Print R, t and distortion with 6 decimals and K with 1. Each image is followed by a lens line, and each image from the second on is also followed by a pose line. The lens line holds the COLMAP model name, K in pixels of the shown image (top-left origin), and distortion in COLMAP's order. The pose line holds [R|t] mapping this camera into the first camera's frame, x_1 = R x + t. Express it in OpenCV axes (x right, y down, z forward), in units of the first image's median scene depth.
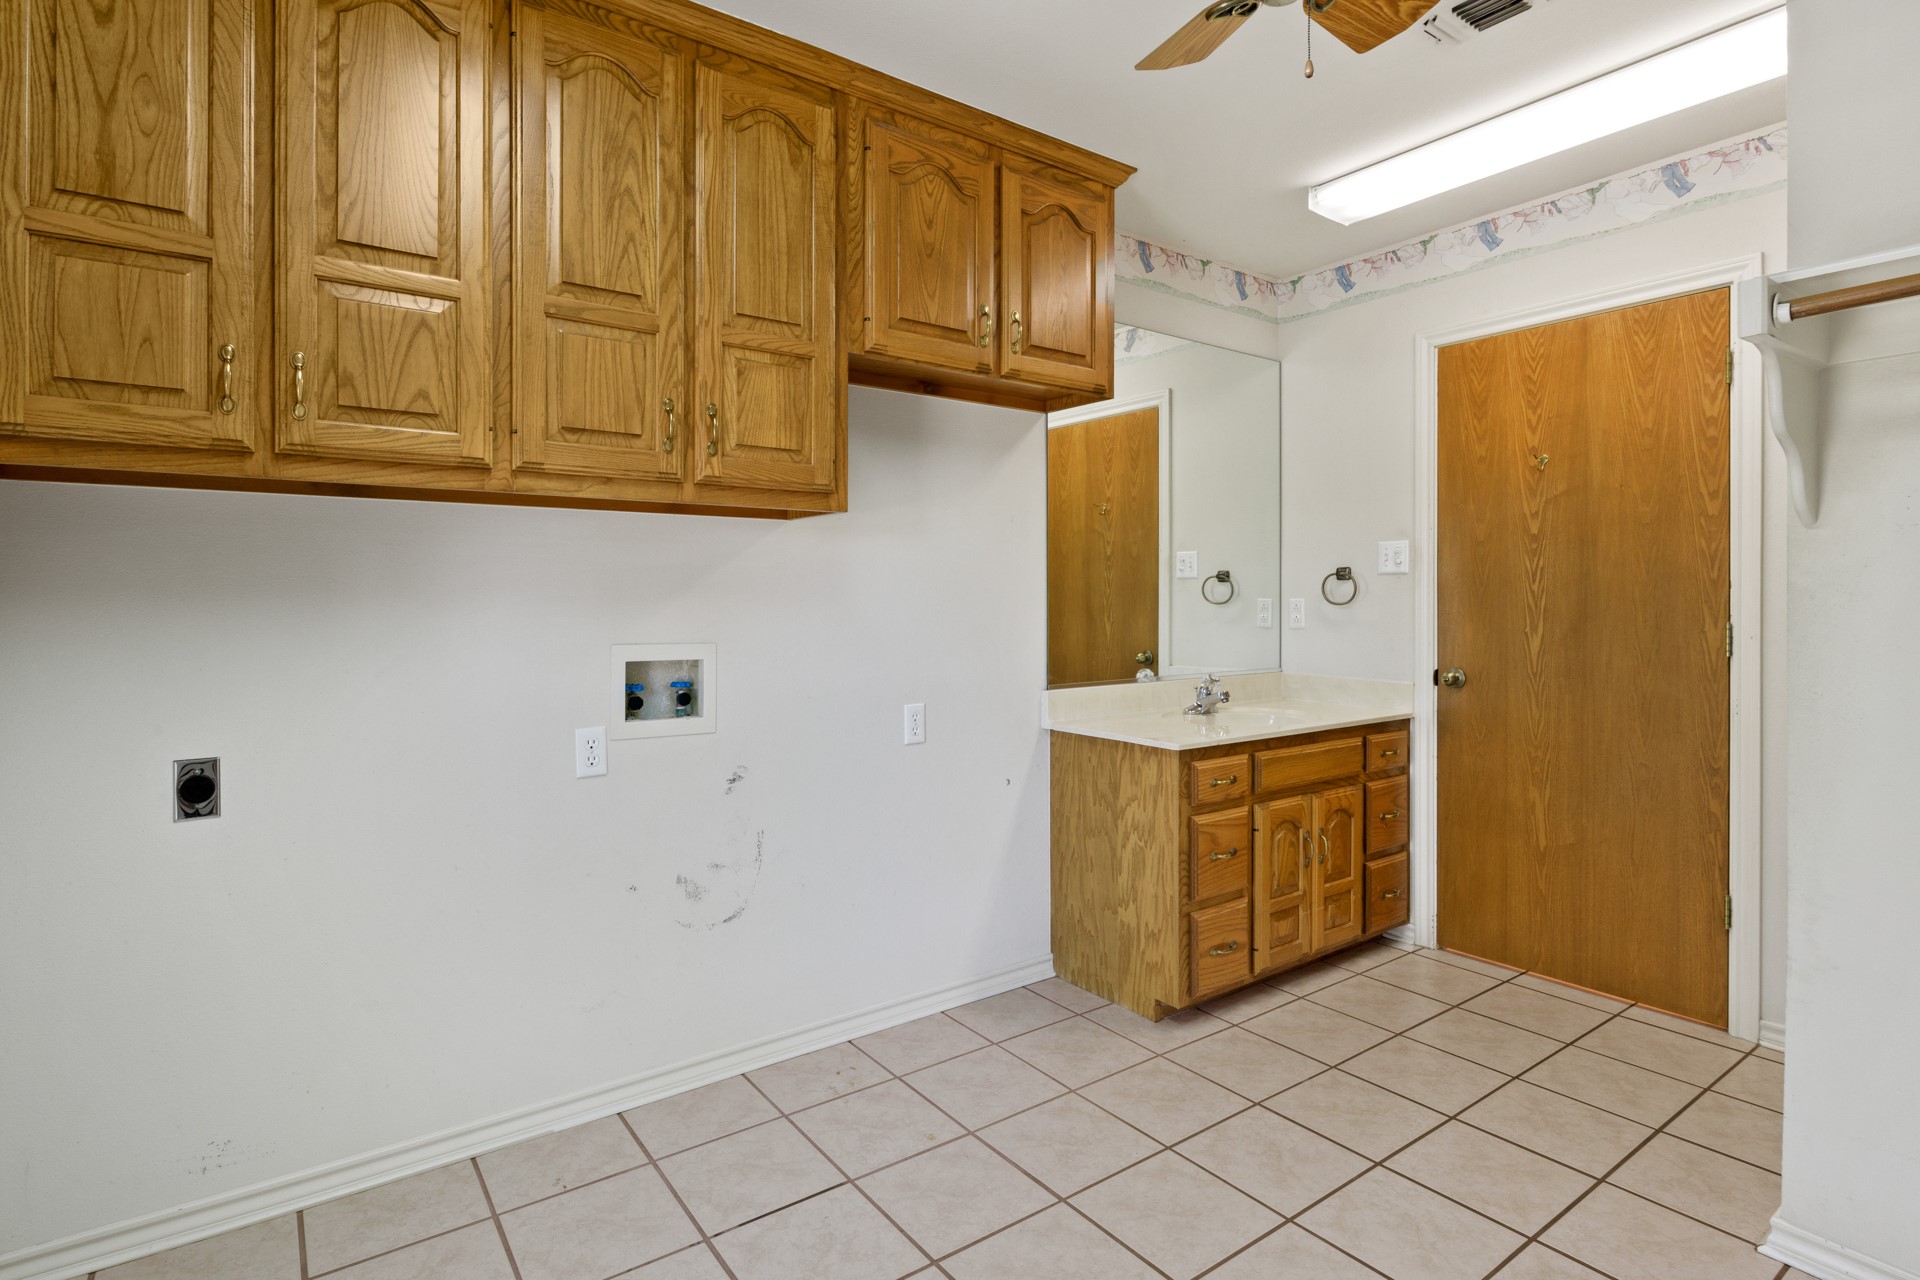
lens RADIAL K [[971.5, 0, 965.9], [0, 971.5, 606.7], [0, 0, 1]] dist [-0.002614, -0.000773]
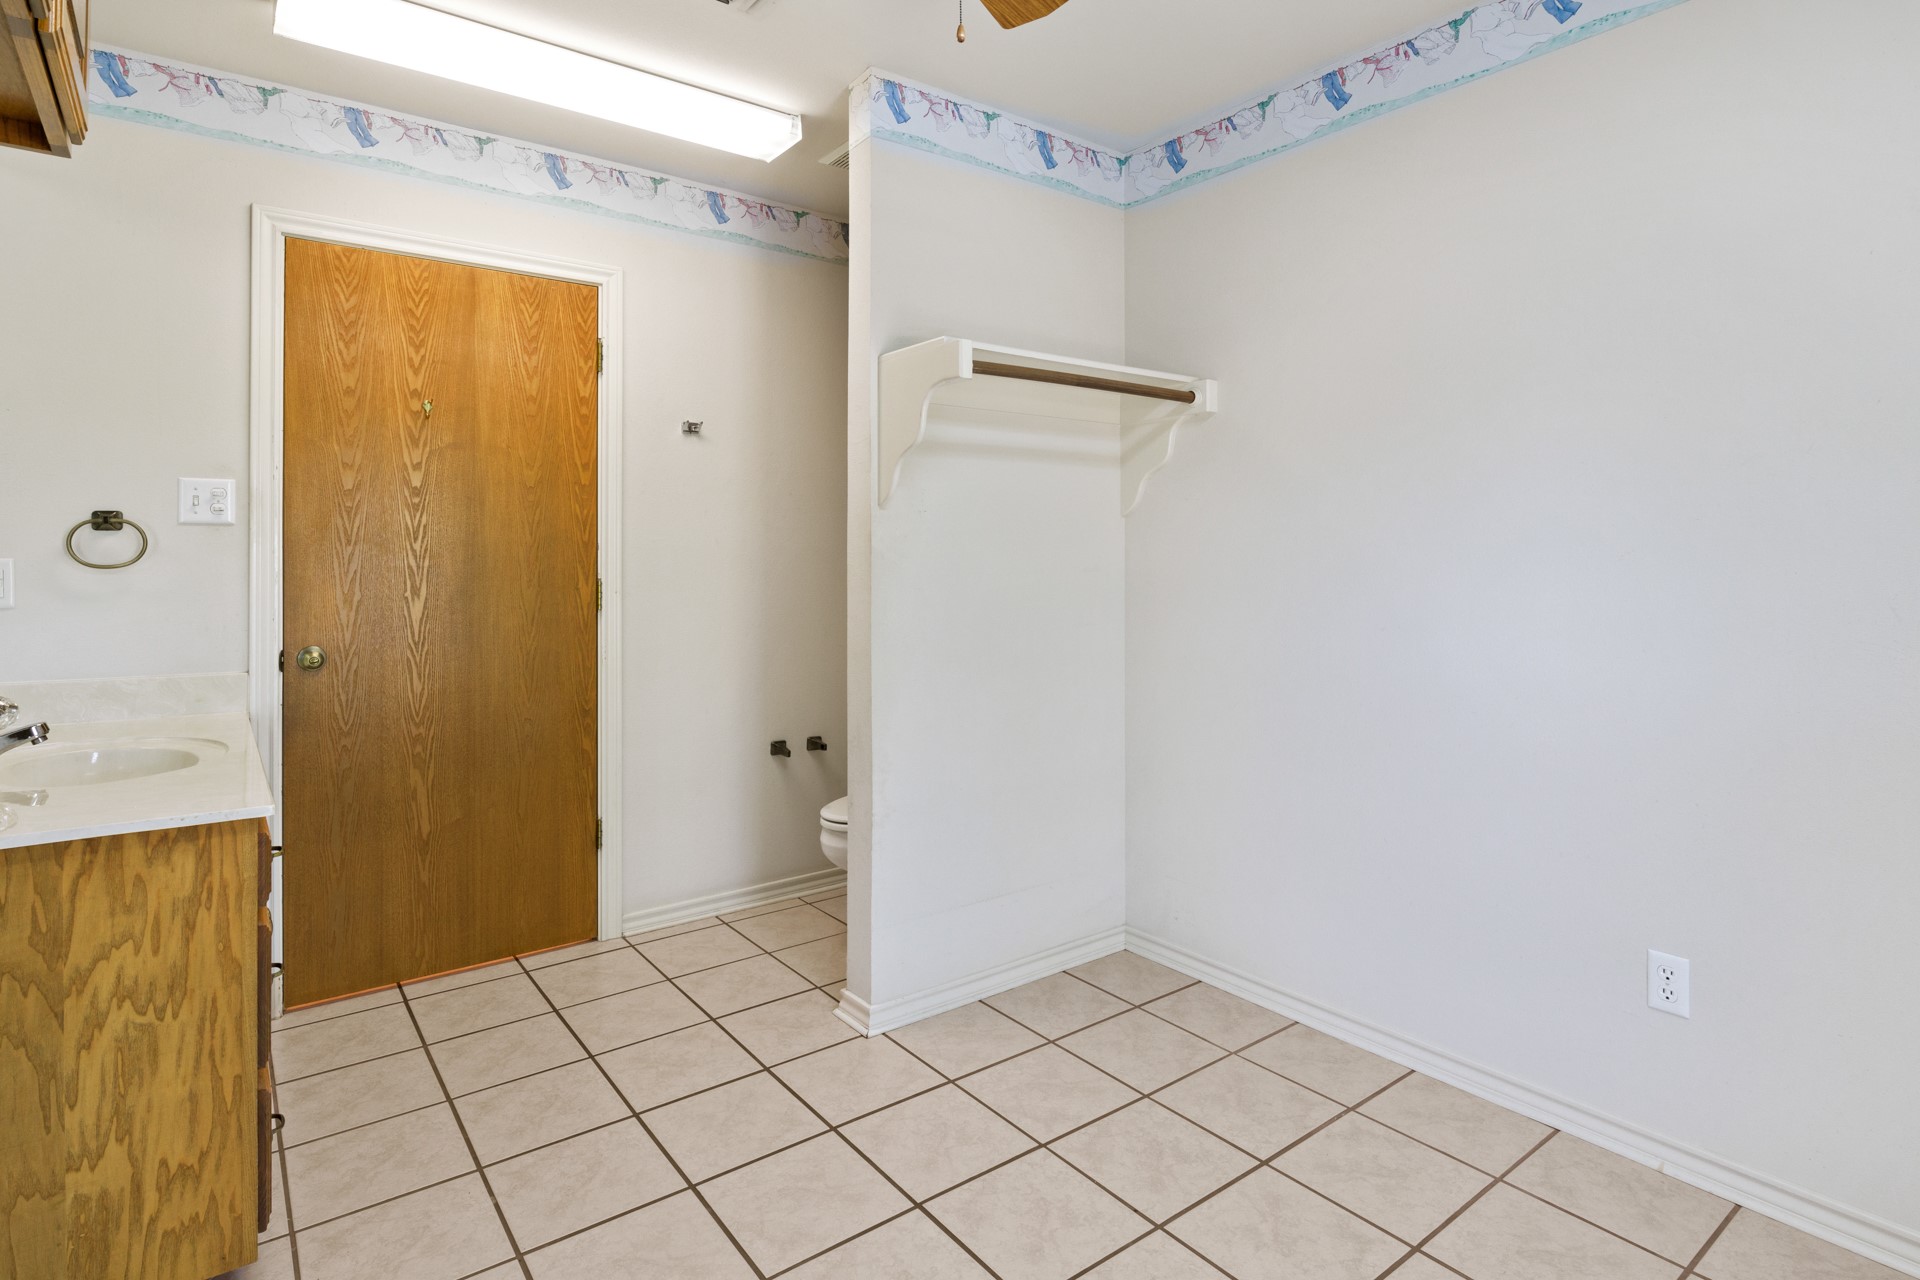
lens RADIAL K [[993.9, 0, 961.3], [0, 993.9, 552.4], [0, 0, 1]] dist [0.000103, -0.000160]
pose [[-0.014892, 0.007991, 0.999857, -0.361698], [0.008298, 0.999935, -0.007868, -0.003081], [-0.999855, 0.008180, -0.014958, 0.543363]]
